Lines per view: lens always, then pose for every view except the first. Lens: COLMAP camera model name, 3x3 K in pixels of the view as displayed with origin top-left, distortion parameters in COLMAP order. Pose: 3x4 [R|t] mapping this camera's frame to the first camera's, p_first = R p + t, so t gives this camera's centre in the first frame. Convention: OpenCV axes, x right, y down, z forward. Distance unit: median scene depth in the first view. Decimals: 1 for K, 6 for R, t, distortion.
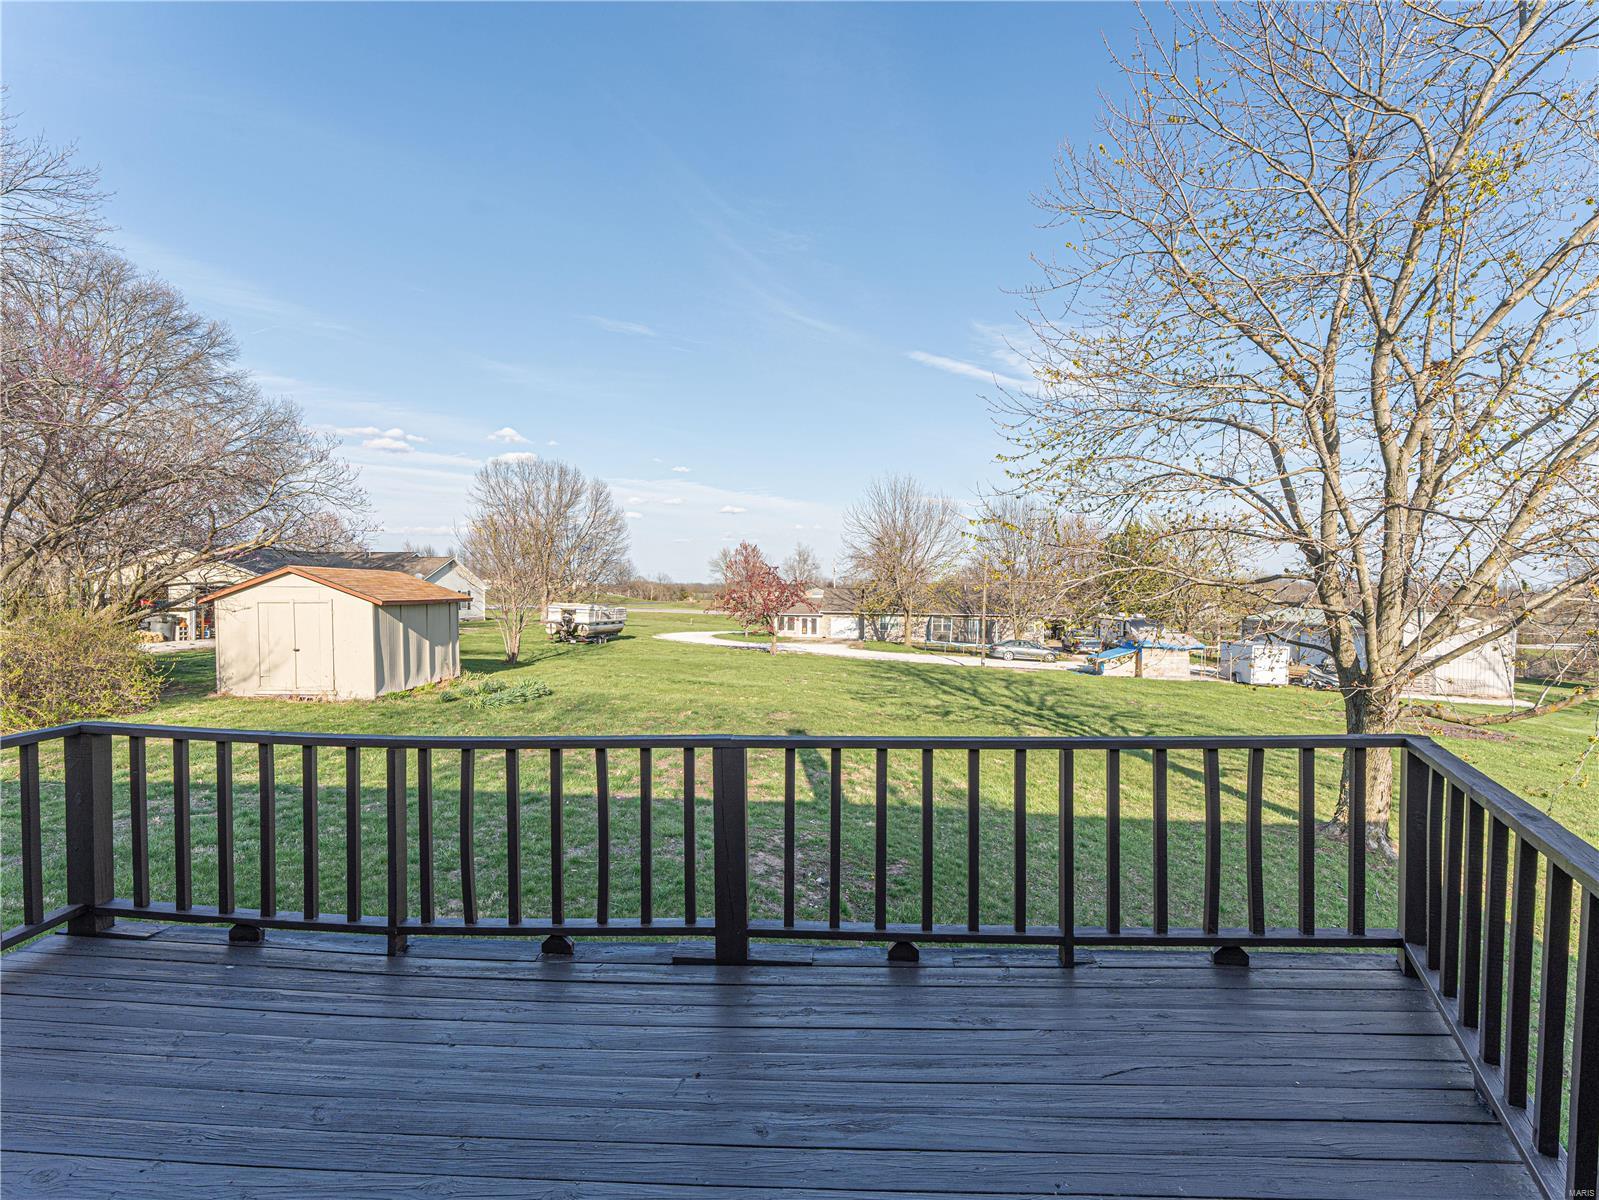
lens RADIAL K [[701.6, 0, 795.9], [0, 701.6, 605.8], [0, 0, 1]] dist [0.001323, -0.000335]
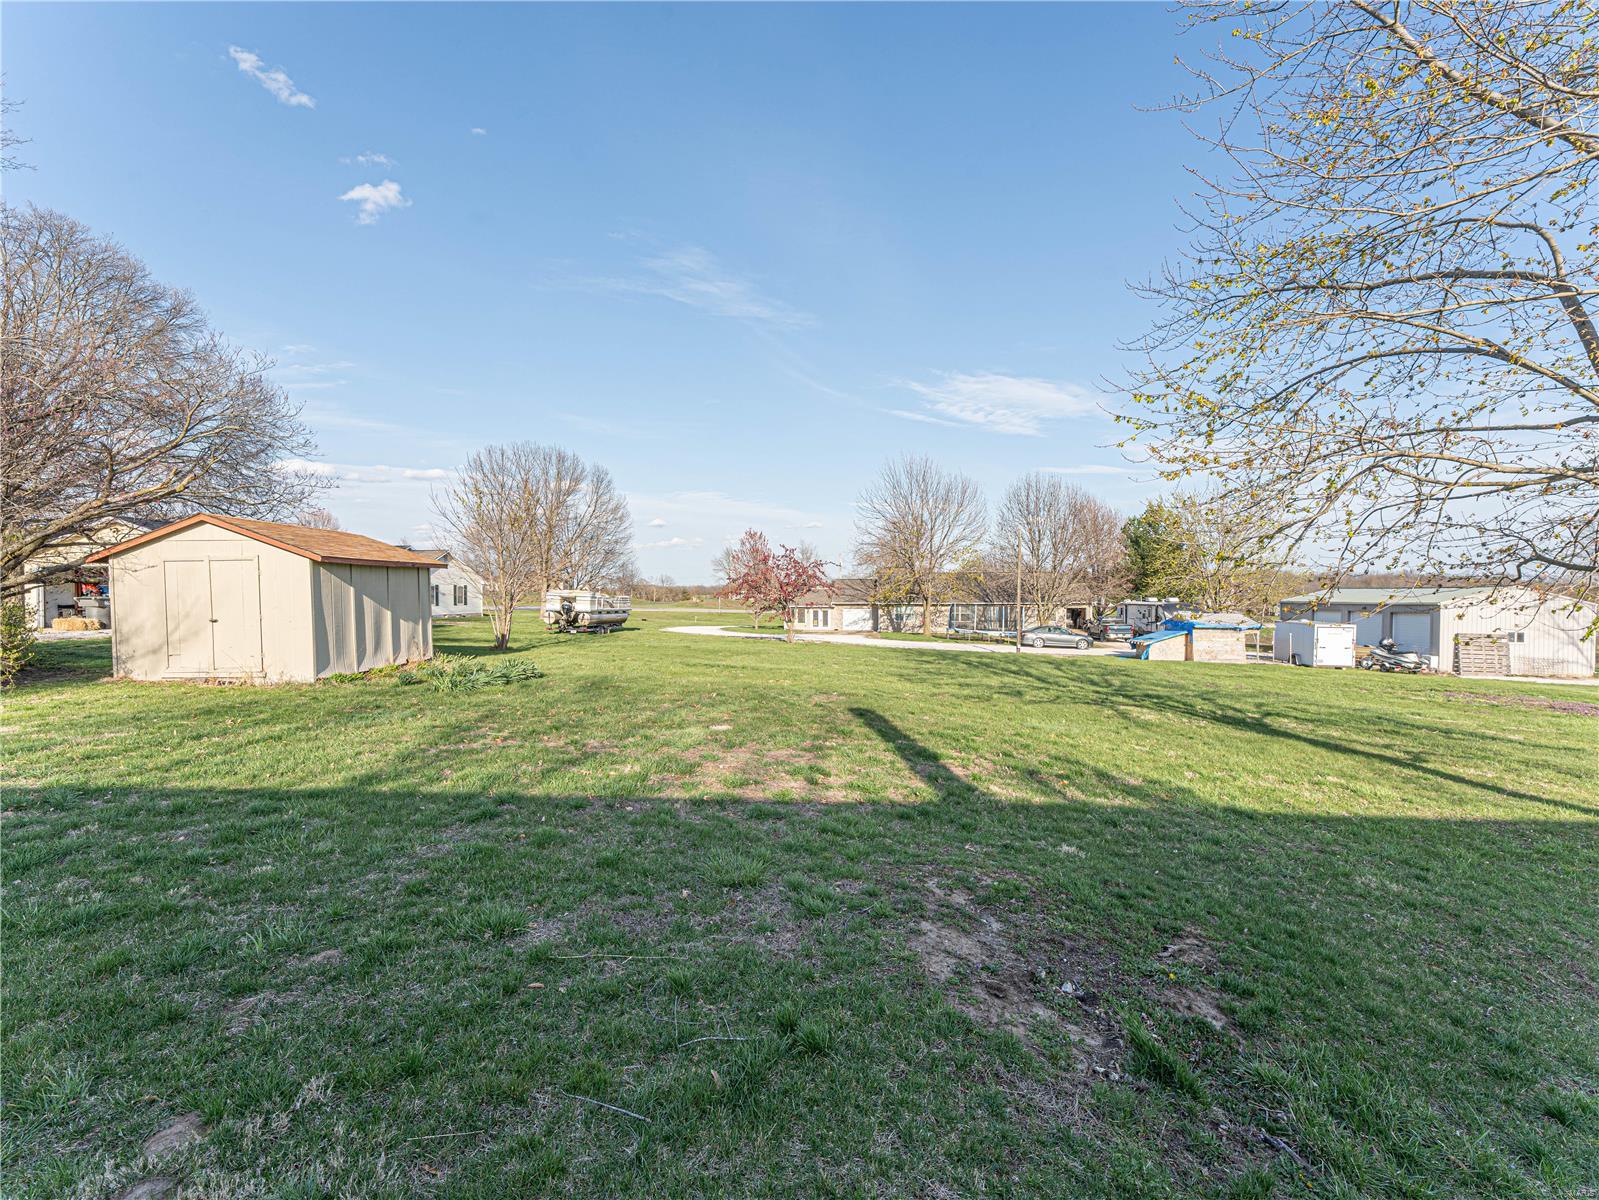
lens RADIAL K [[694.3, 0, 798.1], [0, 694.3, 609.7], [0, 0, 1]] dist [-0.001691, 0.000018]
pose [[0.999899, -0.014169, 0.000909, -0.020466], [0.014165, 0.999887, 0.004987, 0.019492], [-0.000980, -0.004974, 0.999987, 0.077934]]
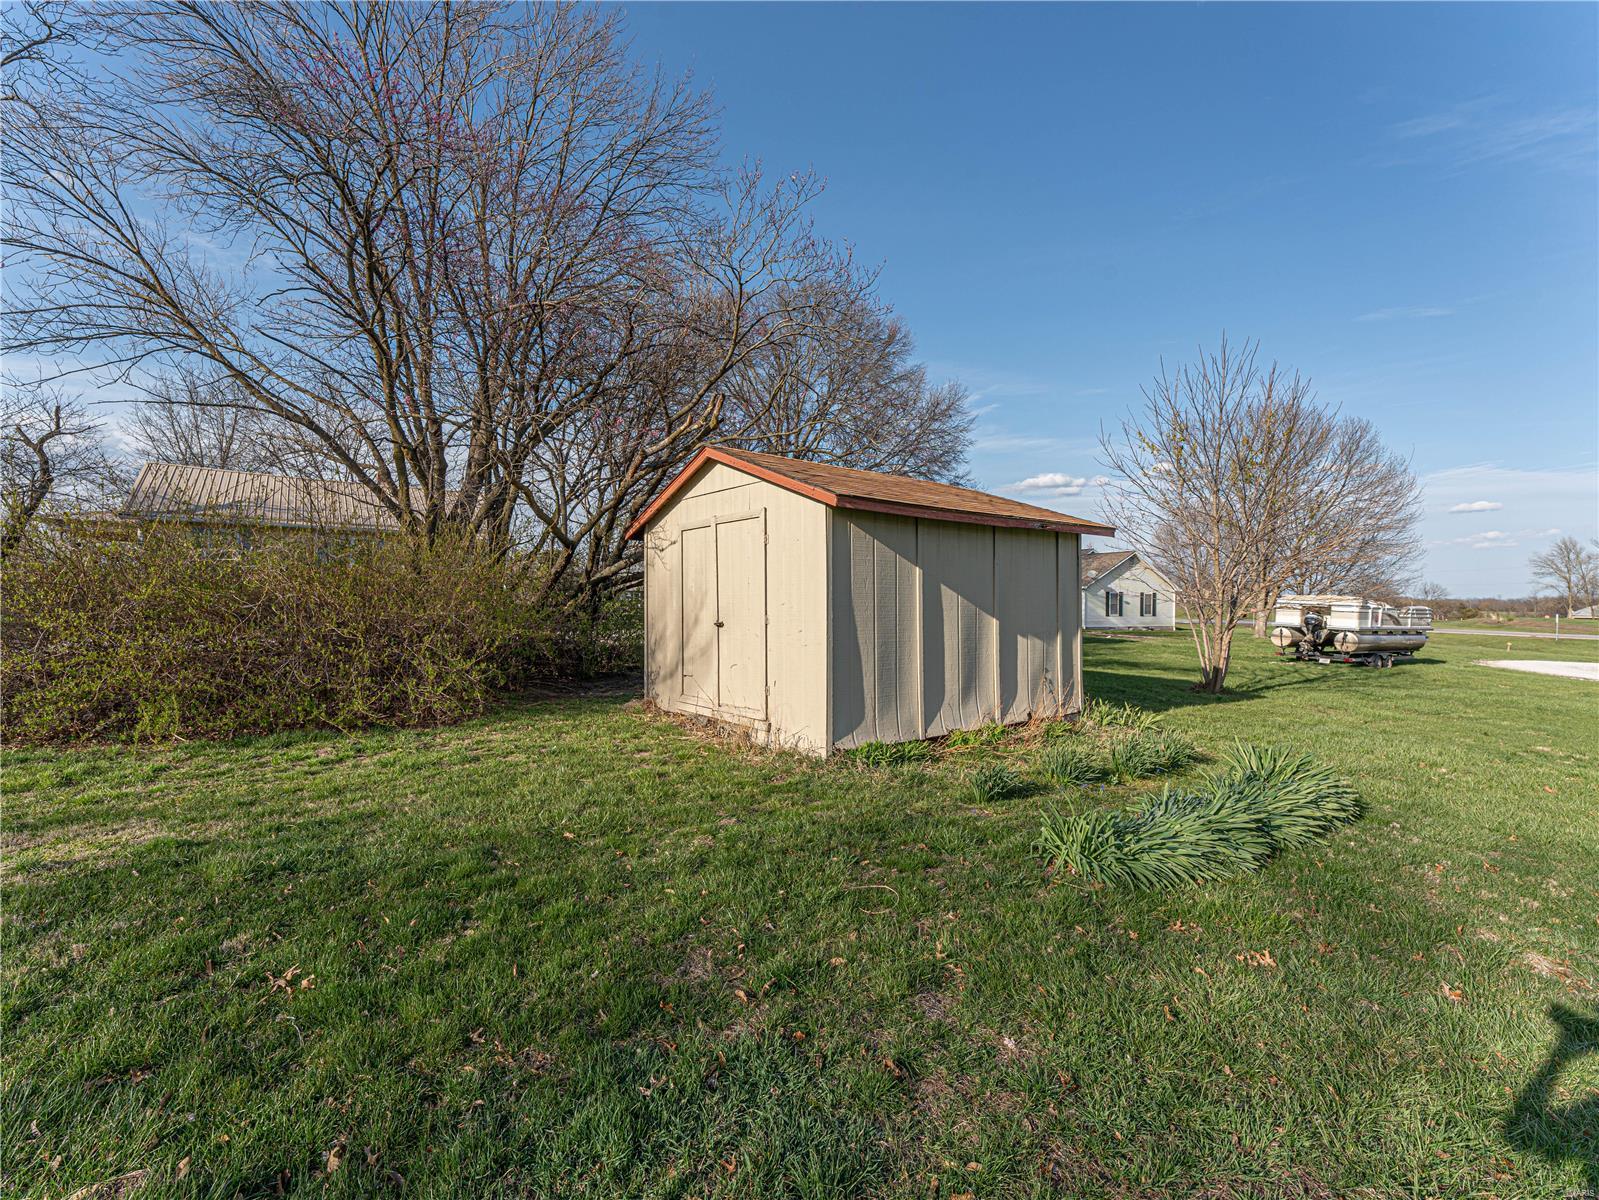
lens RADIAL K [[701.6, 0, 795.9], [0, 701.6, 605.8], [0, 0, 1]] dist [0.001323, -0.000335]
pose [[0.606777, -0.003964, -0.794862, -0.107202], [-0.016380, 0.999713, -0.017490, 0.020132], [0.794703, 0.023633, 0.606538, 0.263037]]
